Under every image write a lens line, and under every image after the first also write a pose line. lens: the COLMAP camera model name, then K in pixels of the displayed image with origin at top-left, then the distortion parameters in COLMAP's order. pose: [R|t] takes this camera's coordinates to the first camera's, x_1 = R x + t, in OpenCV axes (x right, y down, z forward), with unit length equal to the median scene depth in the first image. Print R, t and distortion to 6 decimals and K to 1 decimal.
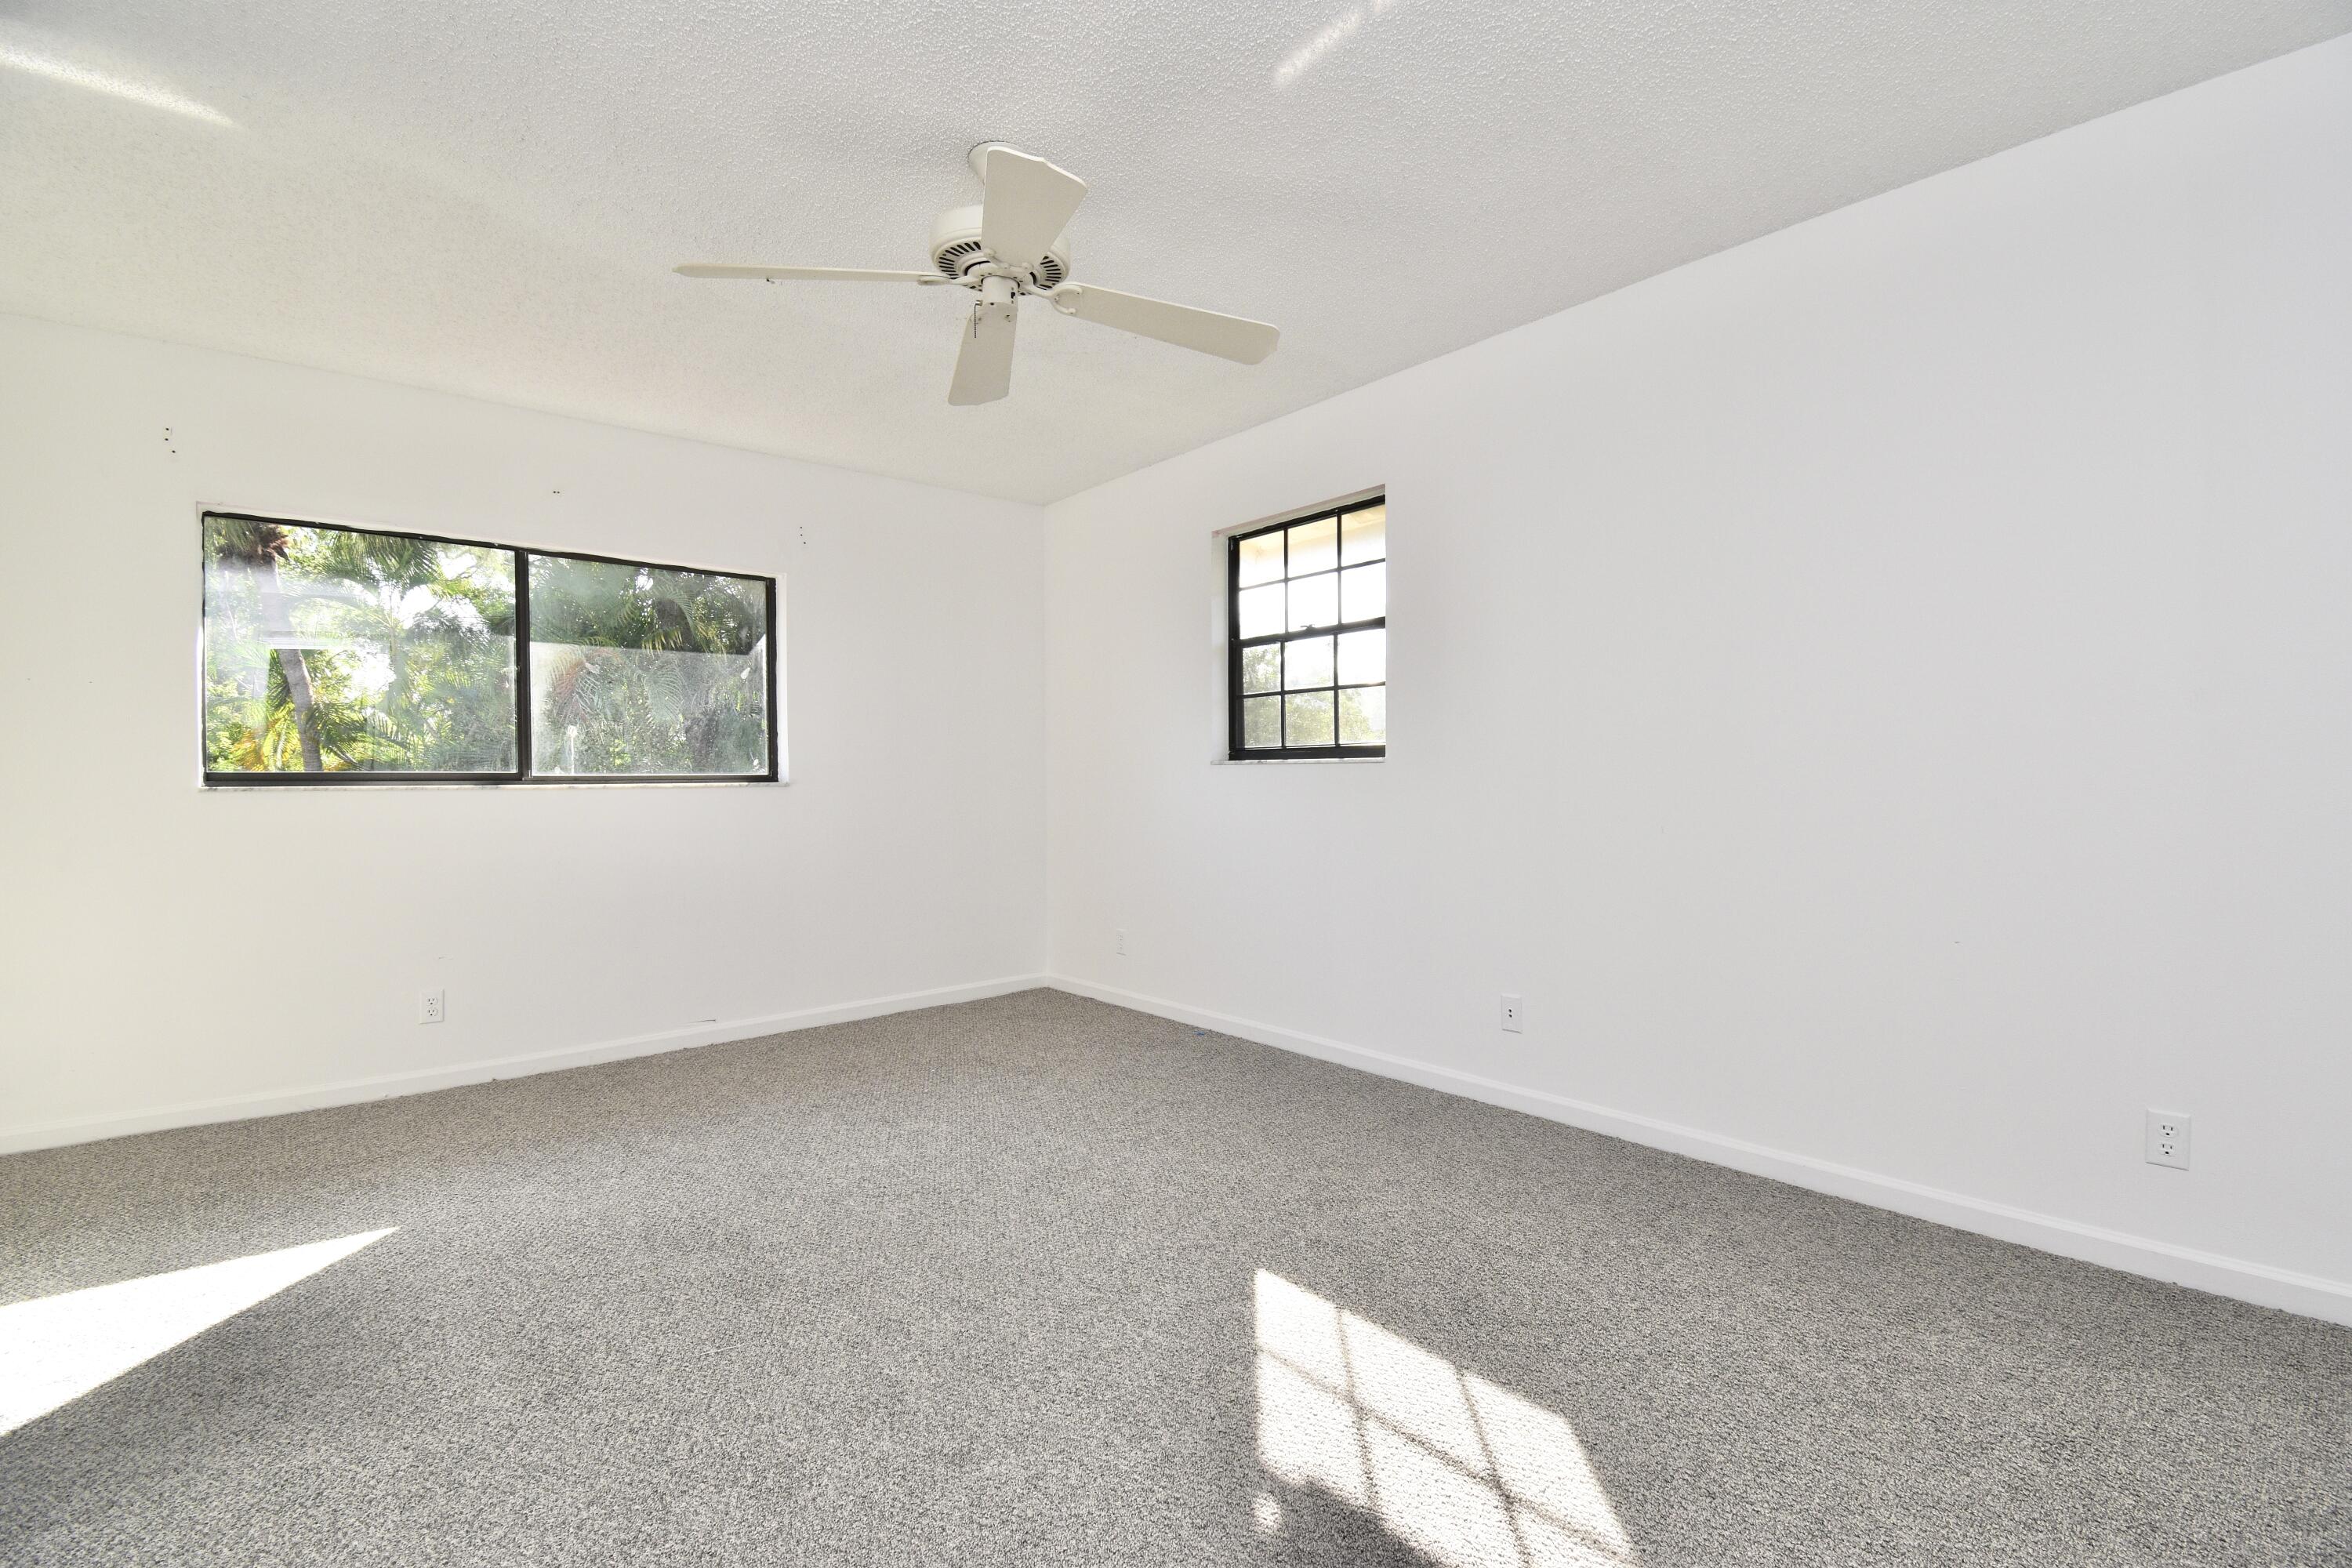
lens RADIAL K [[1038.0, 0, 1188.5], [0, 1038.0, 788.4], [0, 0, 1]] dist [0.014903, -0.023581]
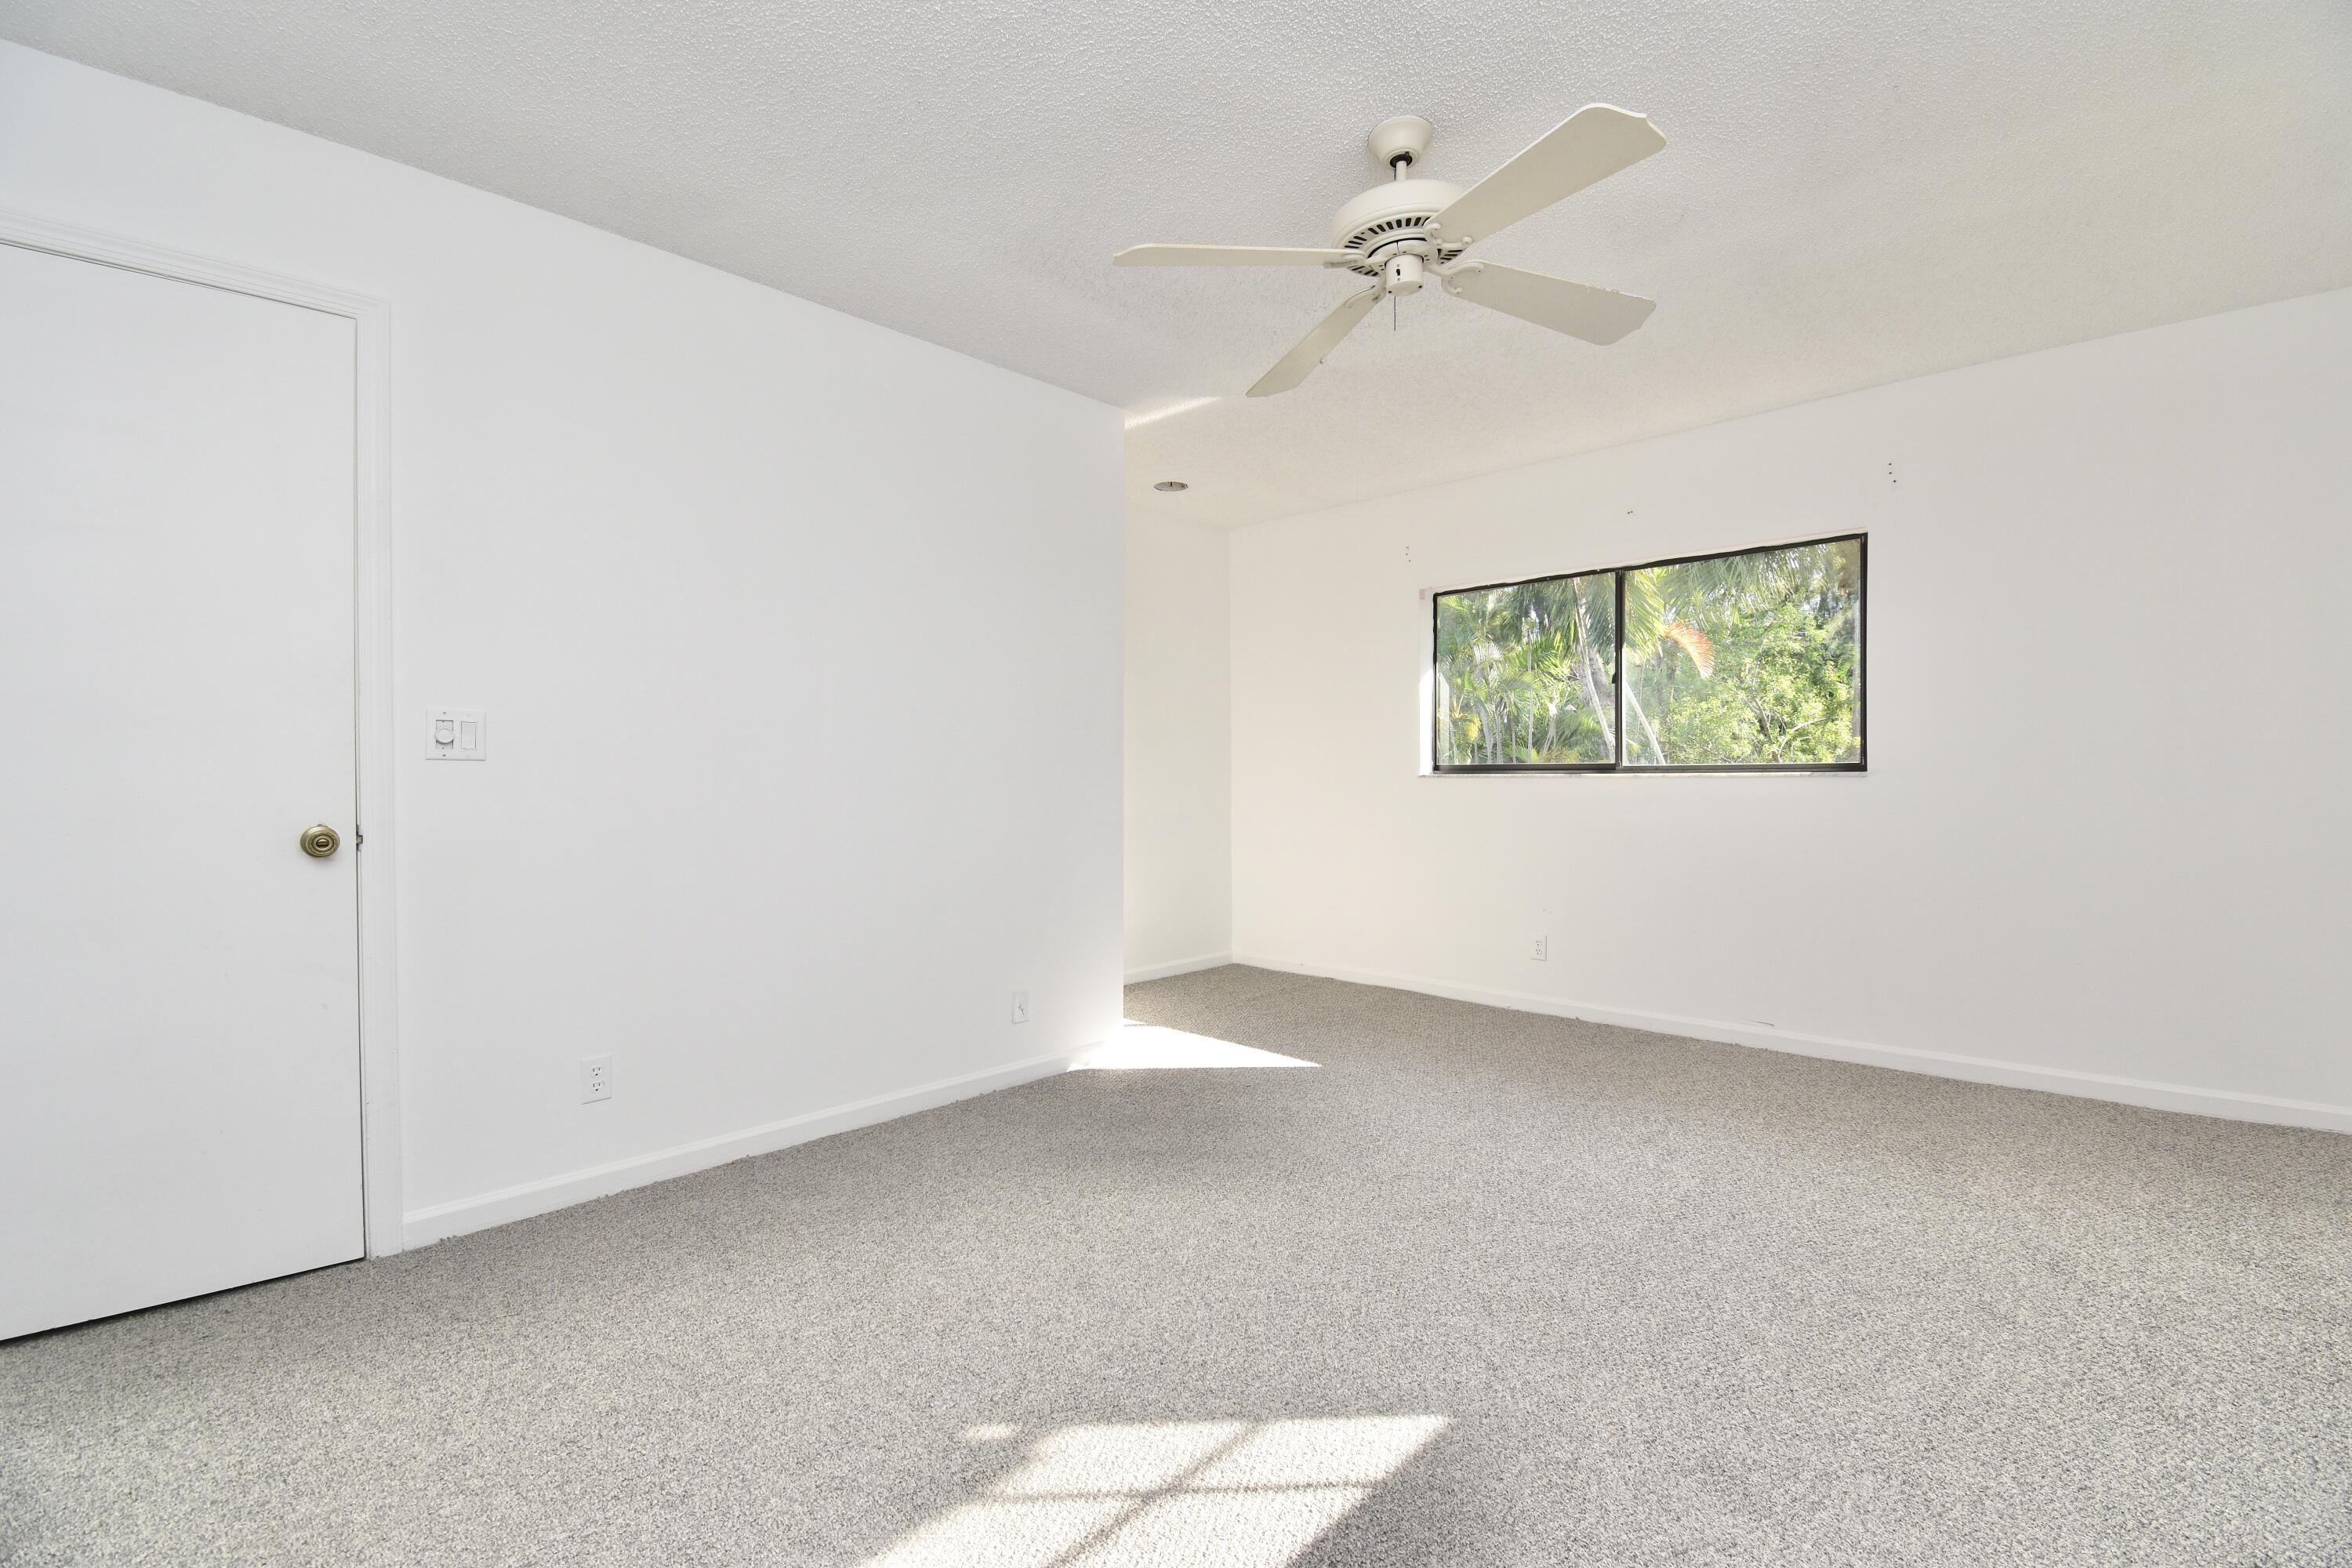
lens RADIAL K [[1038.0, 0, 1188.5], [0, 1038.0, 788.4], [0, 0, 1]] dist [0.014903, -0.023581]
pose [[0.091902, 0.021780, -0.995530, 0.466422], [-0.002689, 0.999763, 0.021624, -0.010476], [0.995764, 0.000689, 0.091939, 0.424247]]
